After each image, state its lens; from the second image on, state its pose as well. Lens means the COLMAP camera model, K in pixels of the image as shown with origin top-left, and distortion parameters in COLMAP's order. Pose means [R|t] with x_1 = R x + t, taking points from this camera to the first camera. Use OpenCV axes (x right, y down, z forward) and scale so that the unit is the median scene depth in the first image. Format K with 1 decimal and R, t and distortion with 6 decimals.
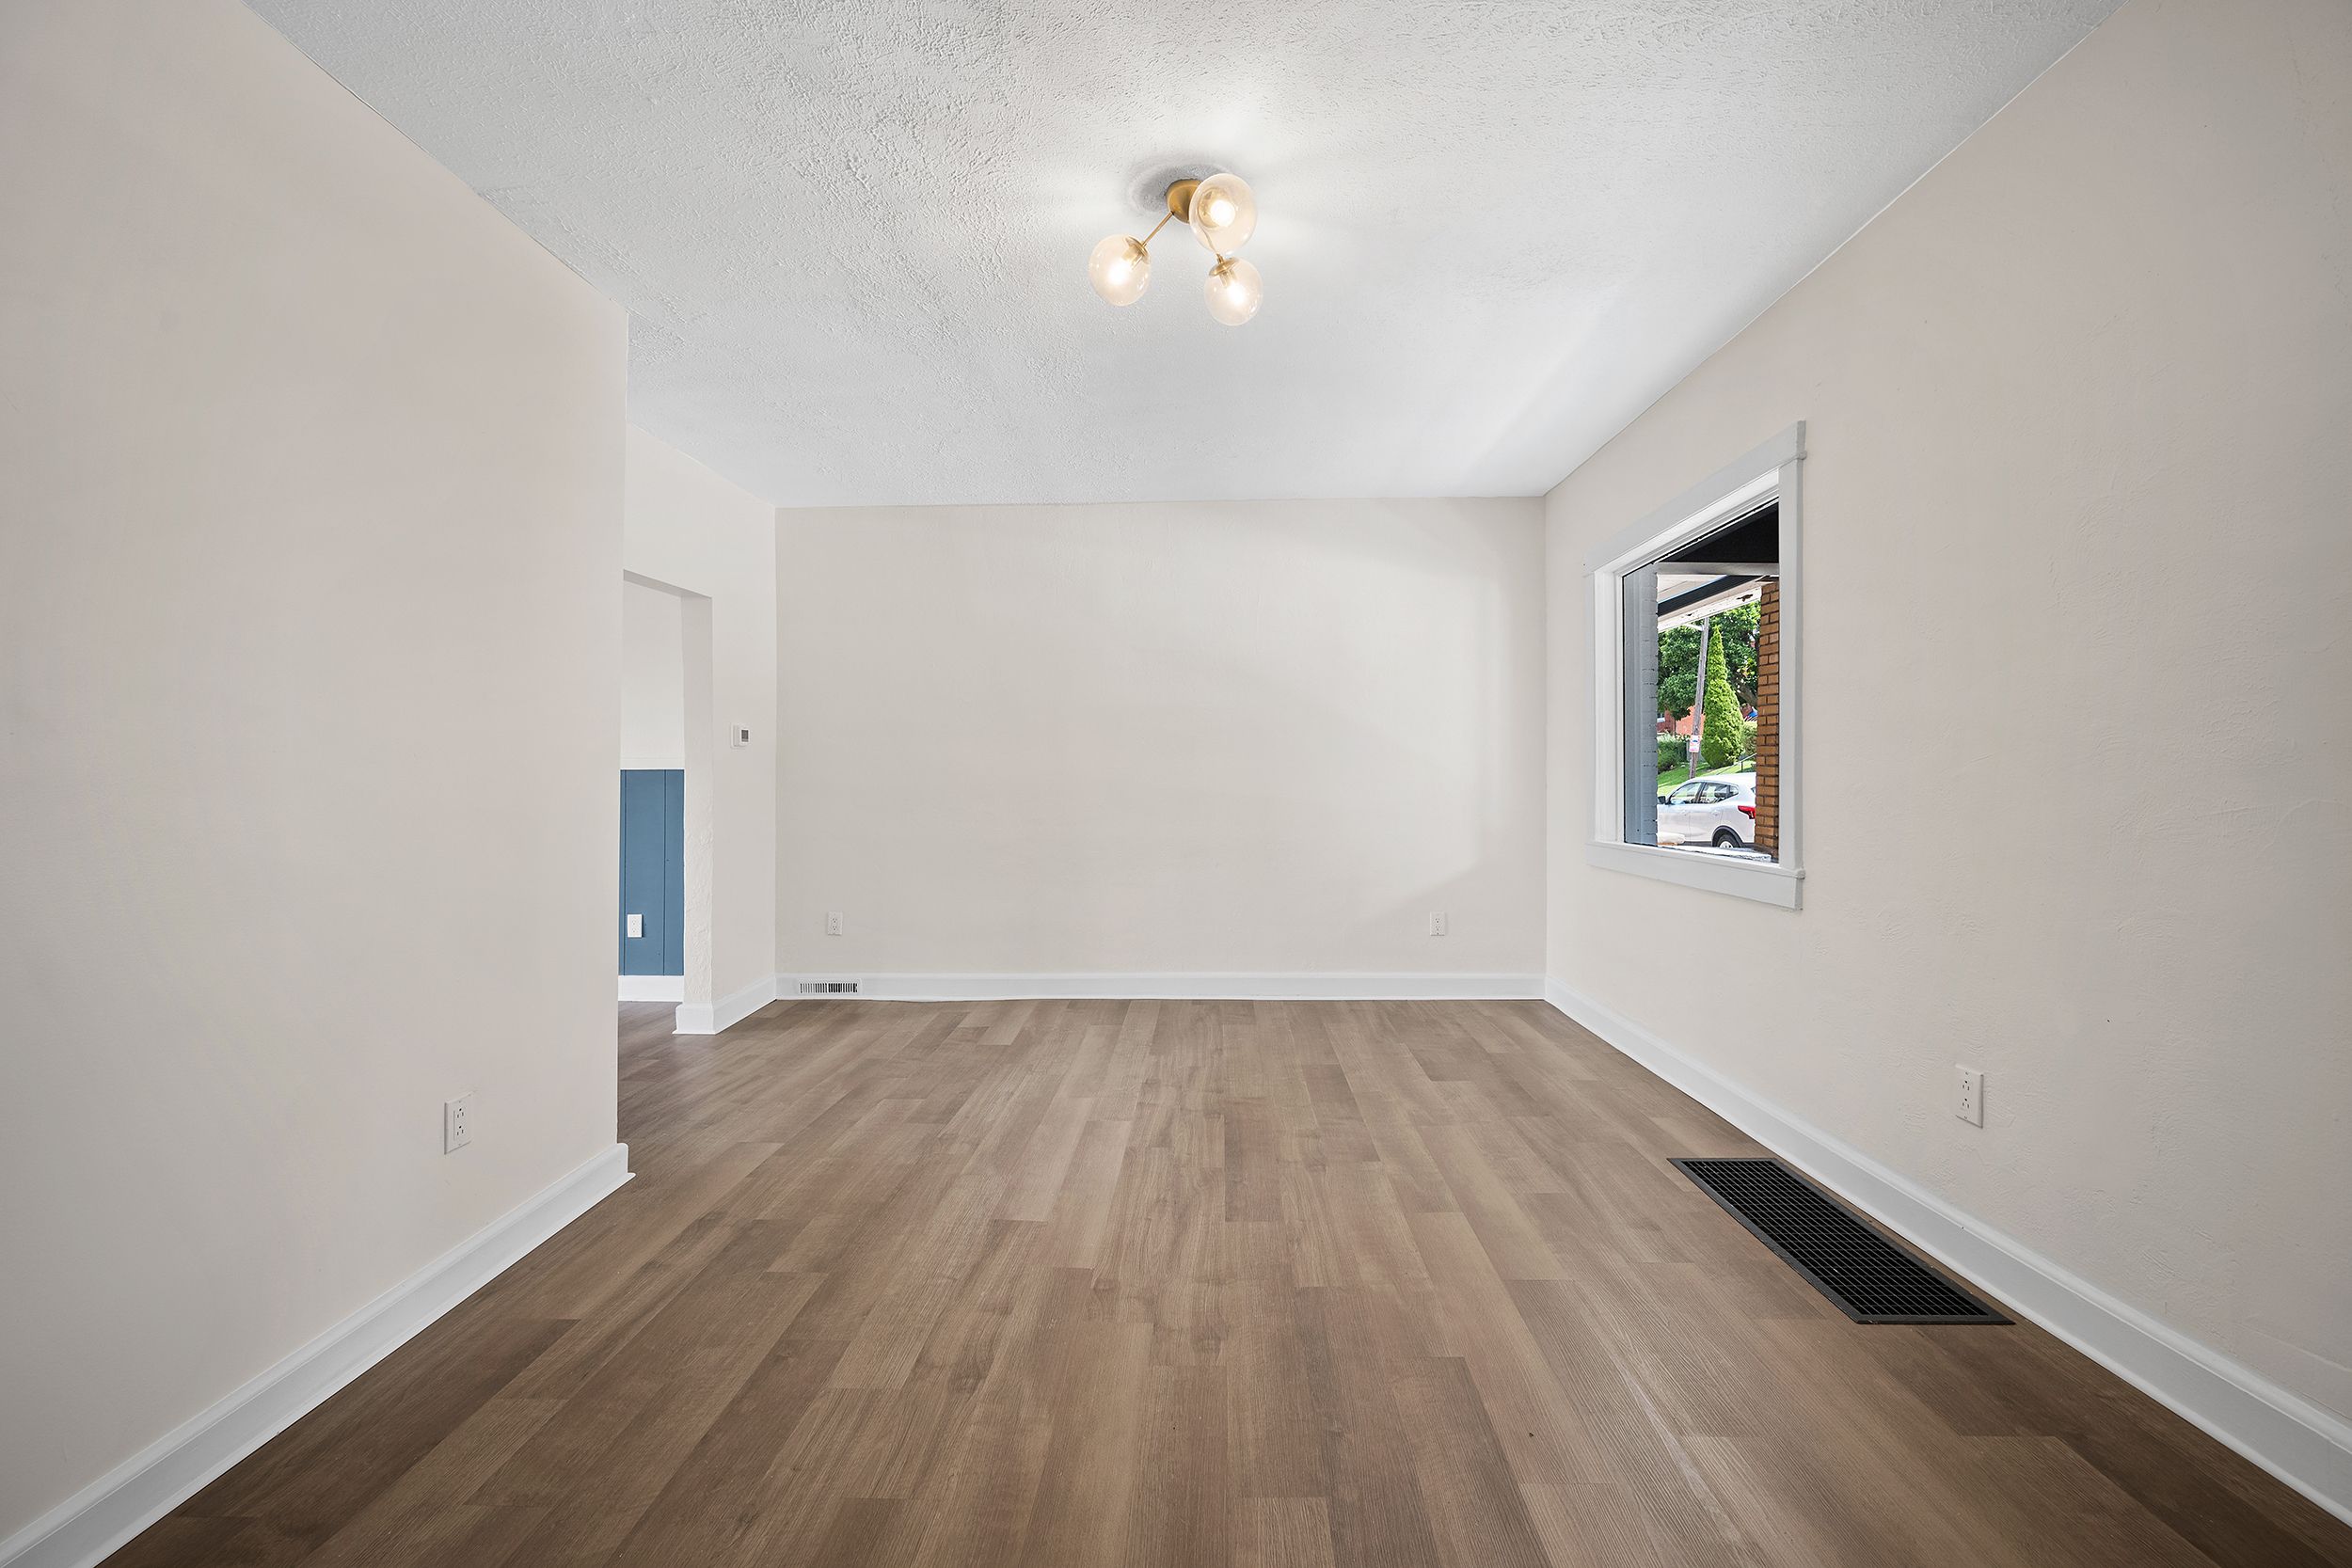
lens RADIAL K [[930.4, 0, 1168.4], [0, 930.4, 778.6], [0, 0, 1]] dist [-0.000176, -0.000756]
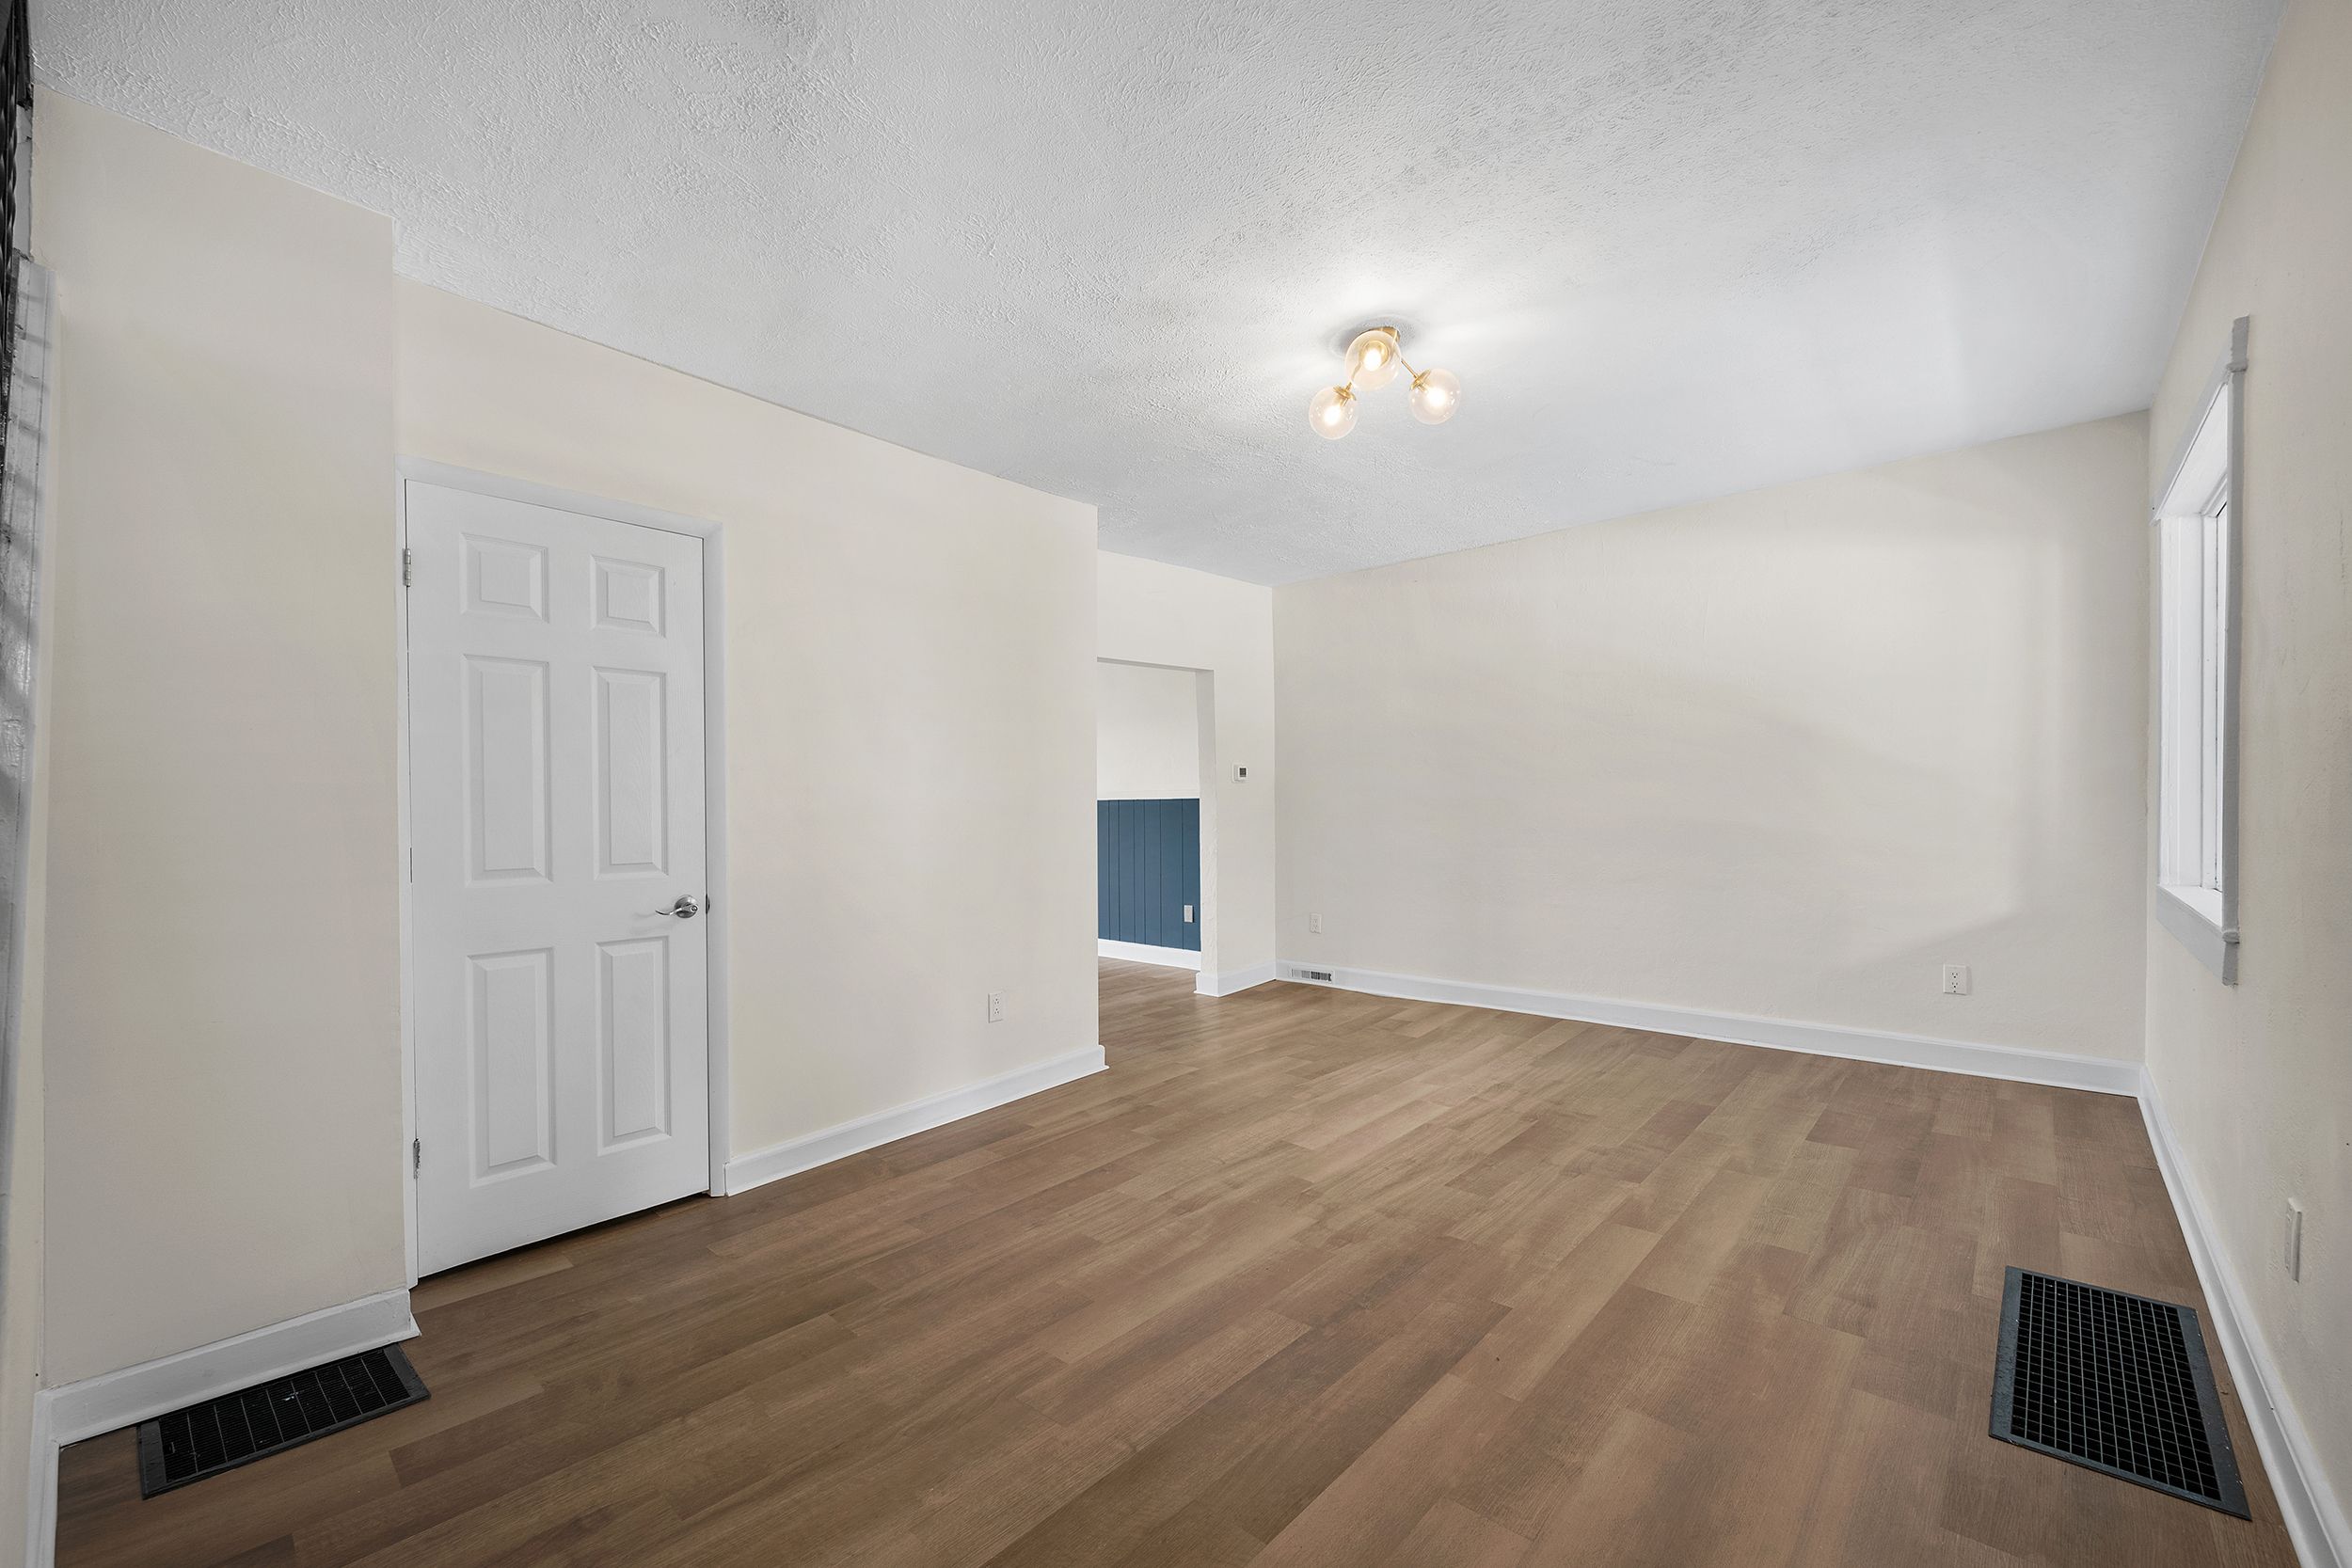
lens RADIAL K [[930.4, 0, 1147.9], [0, 930.4, 823.3], [0, 0, 1]] dist [-0.000176, -0.000756]
pose [[0.757022, 0.006440, -0.653357, 0.466685], [0.014770, 0.999527, 0.026966, -0.020139], [0.653222, -0.030064, 0.756569, -0.111838]]
